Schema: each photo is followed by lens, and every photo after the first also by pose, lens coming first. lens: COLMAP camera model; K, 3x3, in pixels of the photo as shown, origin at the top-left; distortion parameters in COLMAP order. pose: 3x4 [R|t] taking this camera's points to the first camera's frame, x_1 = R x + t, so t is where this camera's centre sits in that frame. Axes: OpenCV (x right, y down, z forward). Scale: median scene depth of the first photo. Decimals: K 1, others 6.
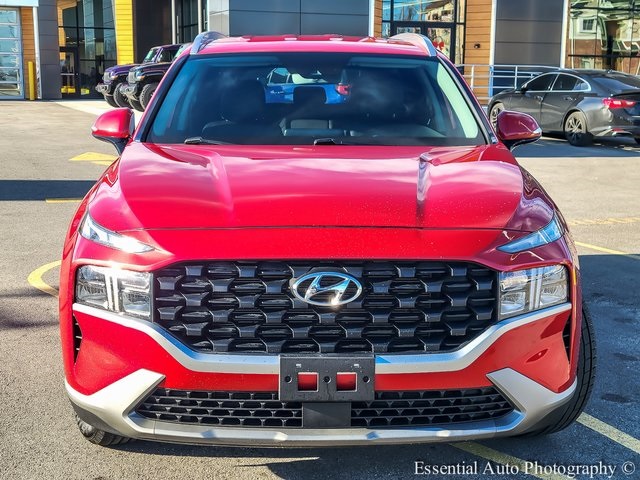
lens RADIAL K [[987.8, 0, 320.0], [0, 987.8, 240.0], [0, 0, 1]] dist [0.077469, -0.034568]
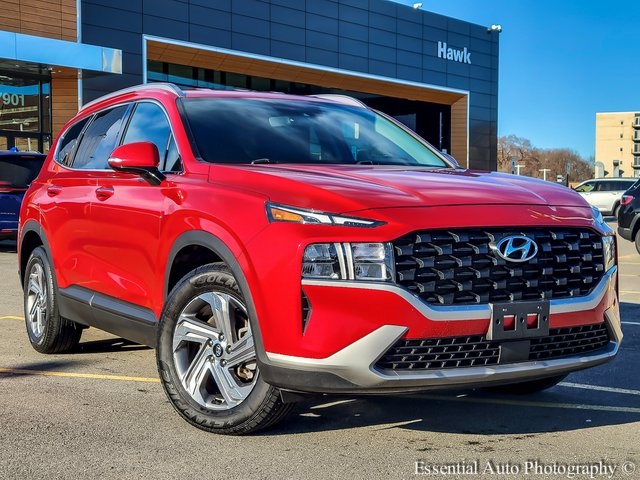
lens RADIAL K [[987.8, 0, 320.0], [0, 987.8, 240.0], [0, 0, 1]] dist [0.077469, -0.034568]
pose [[0.866034, -0.021567, 0.499519, -0.844420], [0.085786, 0.990663, -0.105957, 0.150545], [-0.492570, 0.134614, 0.859799, 0.021091]]
